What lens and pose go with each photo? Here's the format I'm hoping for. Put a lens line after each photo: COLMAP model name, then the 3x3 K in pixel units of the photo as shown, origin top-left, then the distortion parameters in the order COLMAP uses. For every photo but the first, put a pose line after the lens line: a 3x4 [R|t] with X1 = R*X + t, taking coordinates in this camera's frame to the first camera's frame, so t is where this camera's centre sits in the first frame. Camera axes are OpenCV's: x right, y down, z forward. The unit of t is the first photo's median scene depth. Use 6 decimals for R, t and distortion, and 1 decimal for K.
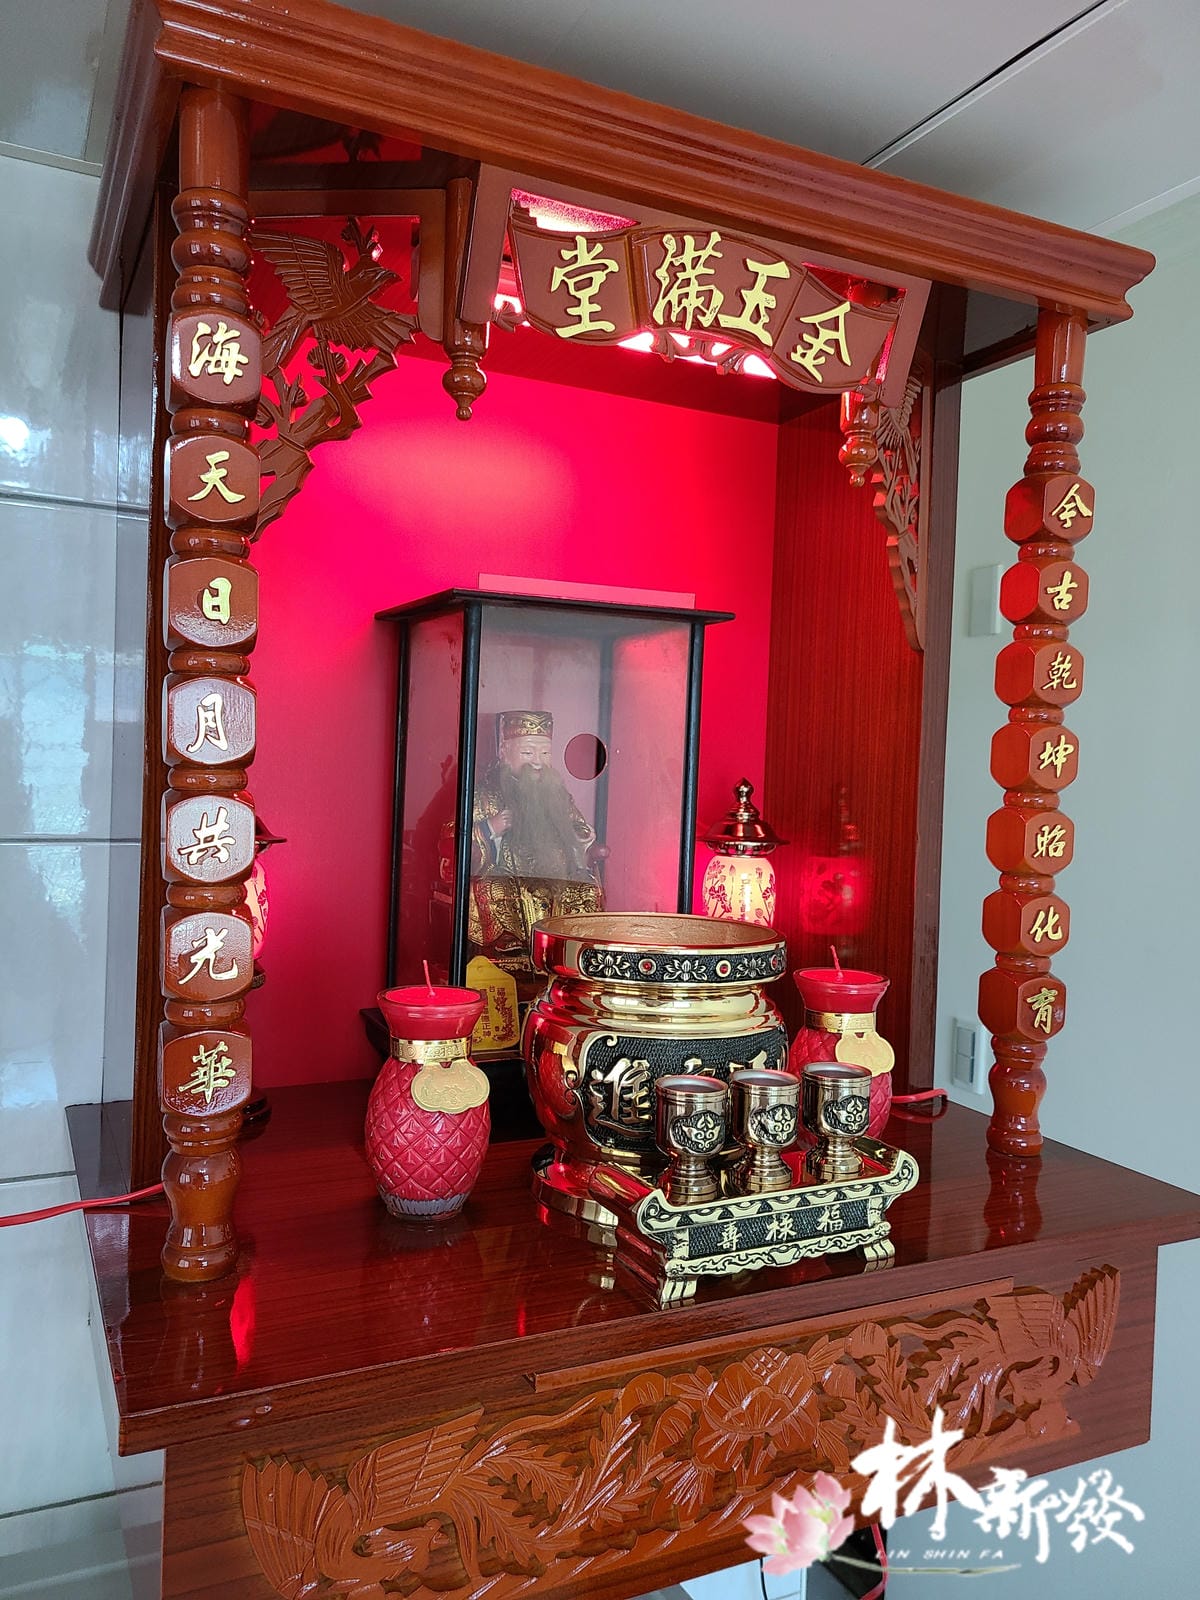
lens RADIAL K [[1200.6, 0, 594.8], [0, 1200.6, 775.3], [0, 0, 1]] dist [0.052882, -0.051326]
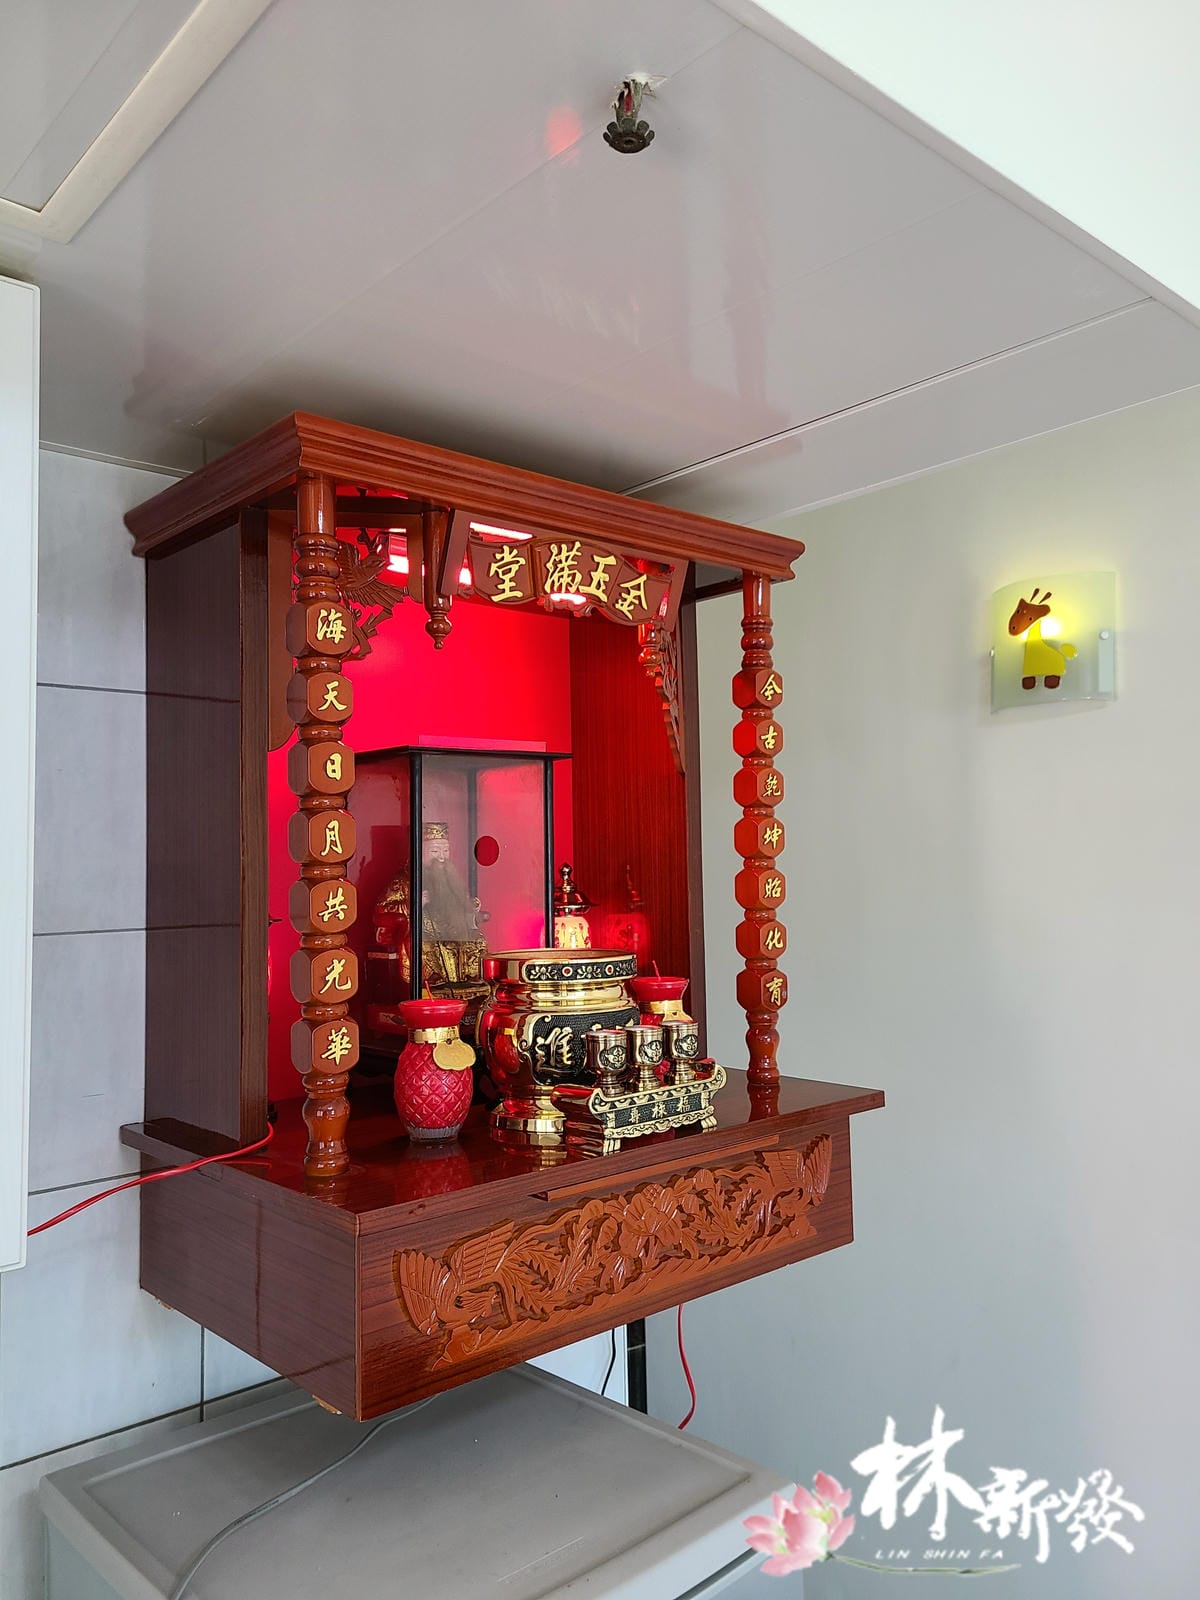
lens RADIAL K [[1200.6, 0, 594.8], [0, 1200.6, 775.3], [0, 0, 1]] dist [0.052882, -0.051326]
pose [[0.962144, -0.032882, 0.270550, -0.340886], [0.055523, 0.995525, -0.076461, 0.015657], [-0.266825, 0.088588, 0.959665, -0.605236]]
